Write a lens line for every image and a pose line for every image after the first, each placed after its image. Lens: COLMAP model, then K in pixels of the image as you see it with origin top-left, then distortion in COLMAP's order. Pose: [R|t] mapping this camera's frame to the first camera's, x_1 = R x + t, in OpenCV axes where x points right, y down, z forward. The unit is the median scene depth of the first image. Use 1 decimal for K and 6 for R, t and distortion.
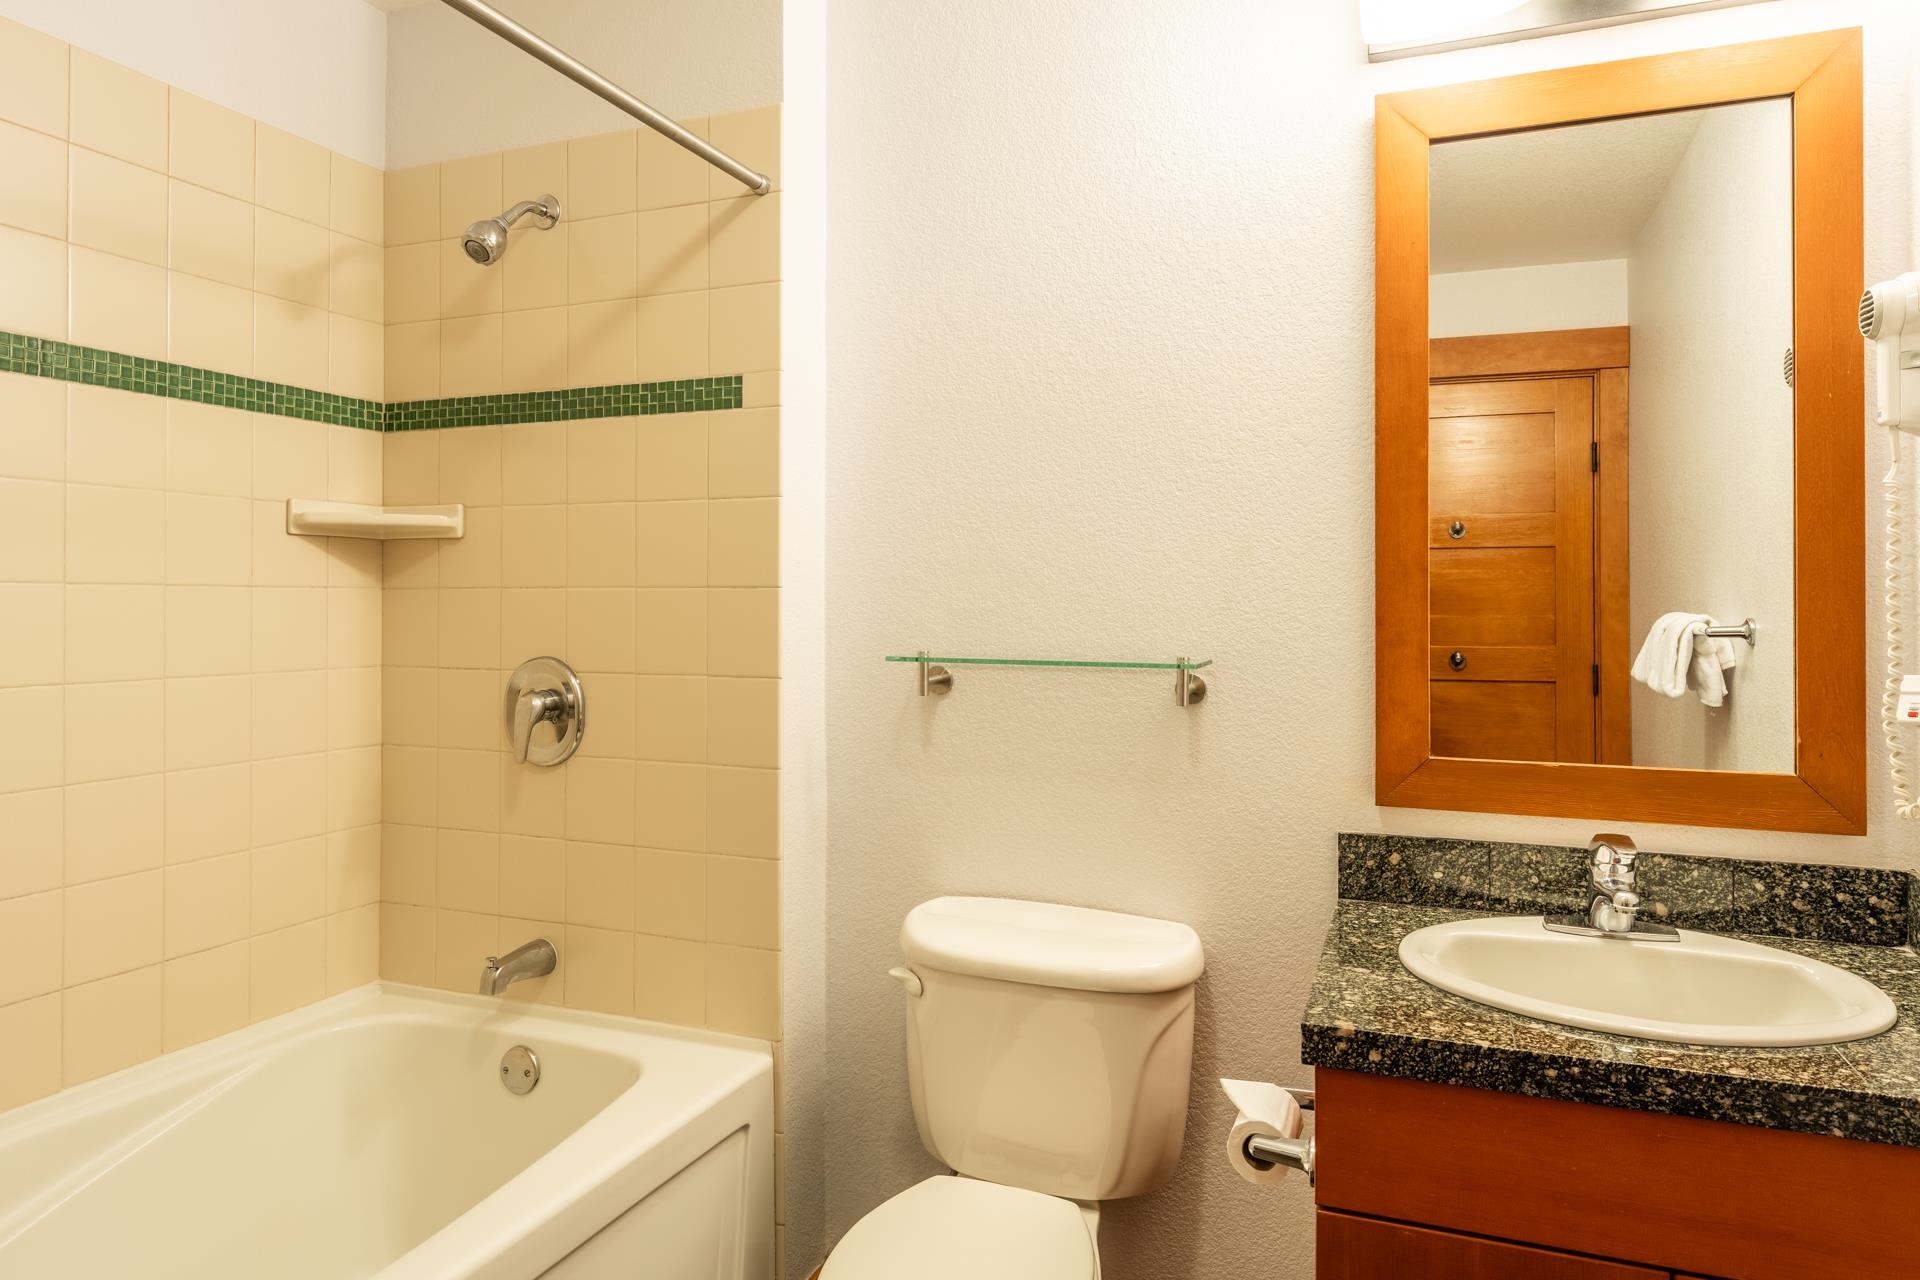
lens RADIAL K [[1151.8, 0, 979.2], [0, 1151.8, 598.4], [0, 0, 1]] dist [0.002763, -0.000255]
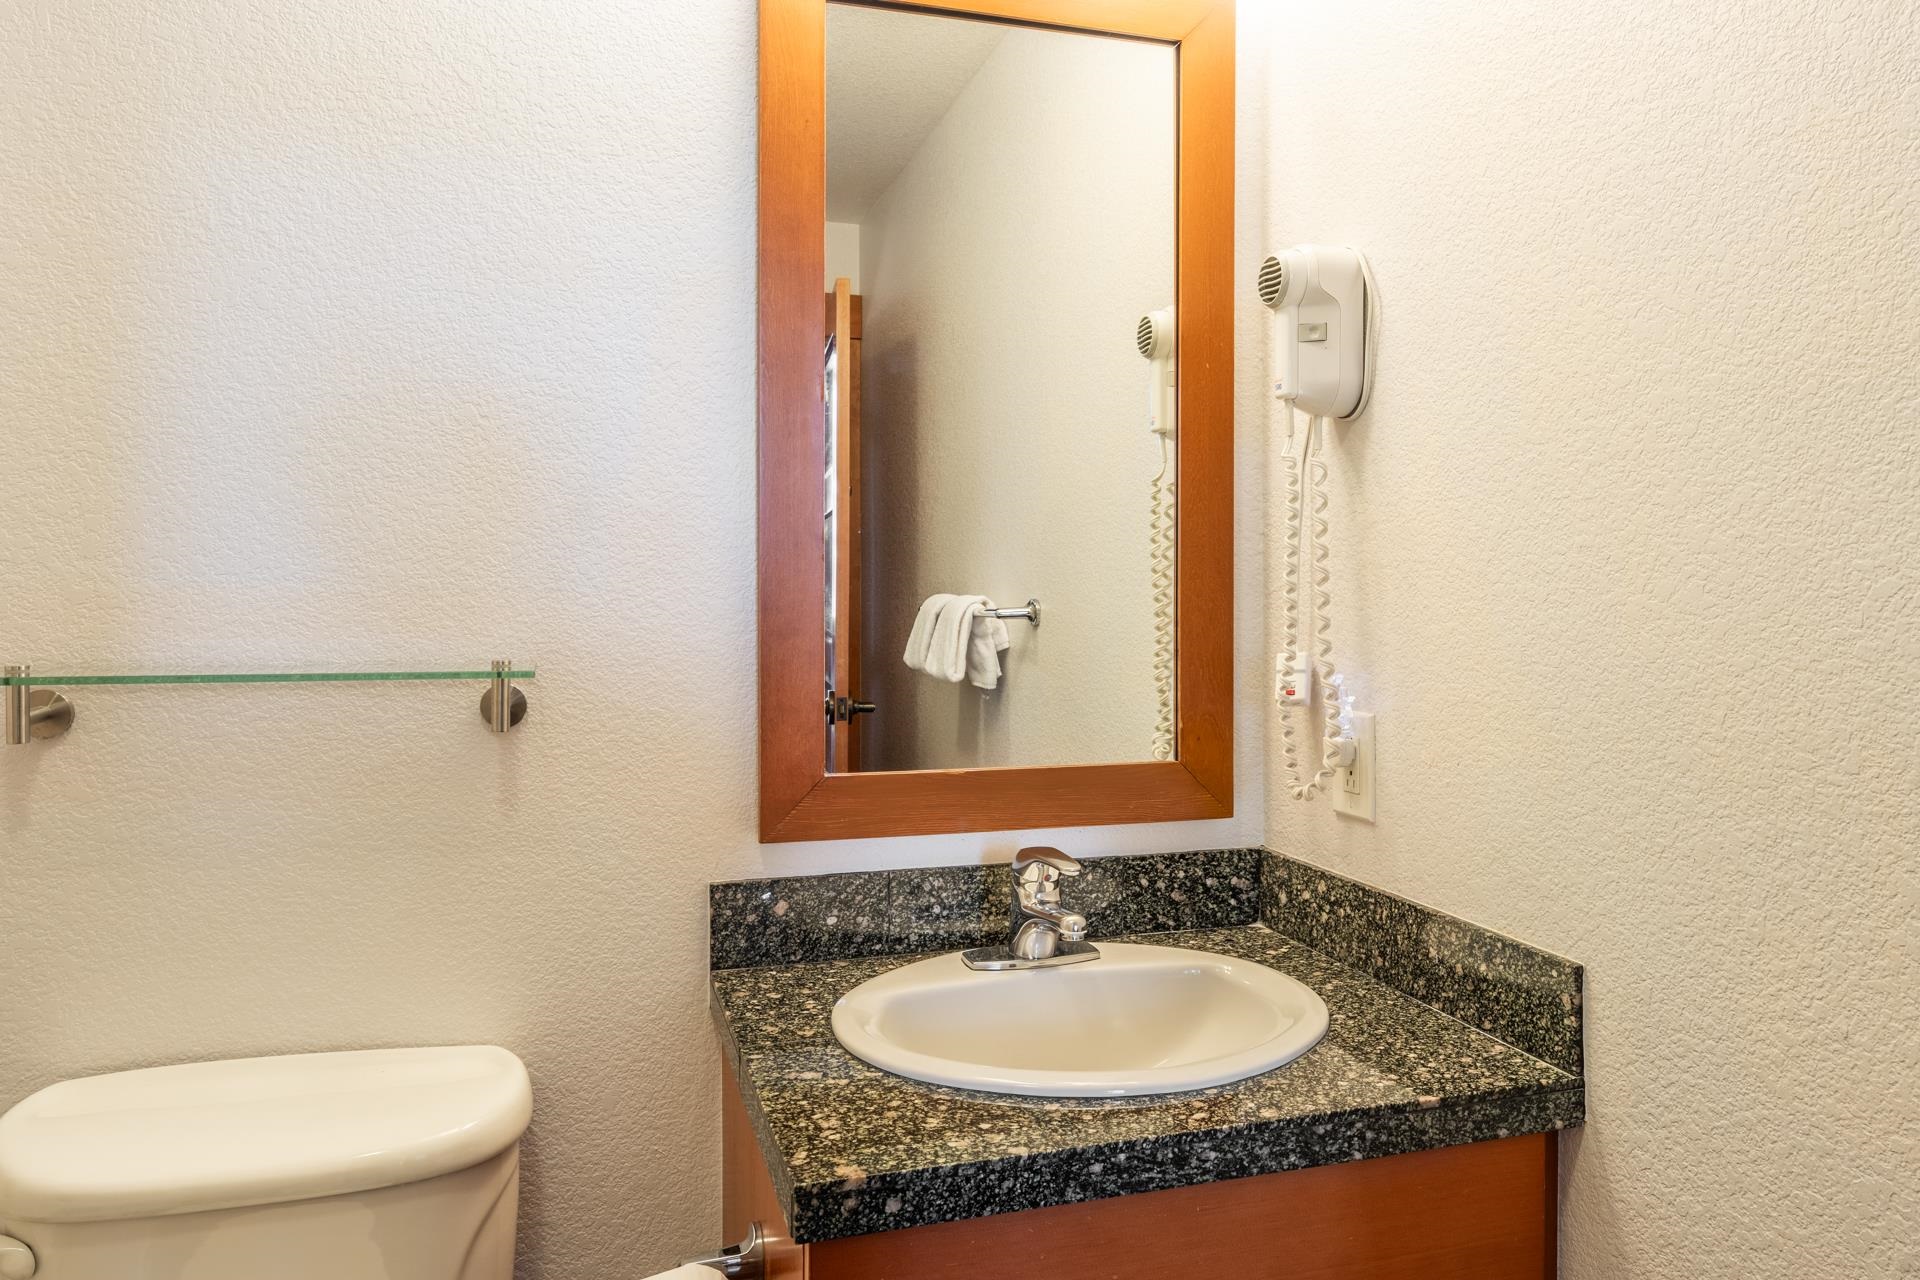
lens RADIAL K [[1300.0, 0, 960.1], [0, 1300.0, 602.9], [0, 0, 1]] dist [0.002373, -0.000479]
pose [[0.791791, -0.009019, 0.610726, -0.092168], [-0.000865, 0.999873, 0.015888, 0.005031], [-0.610792, -0.013108, 0.791683, 0.261392]]
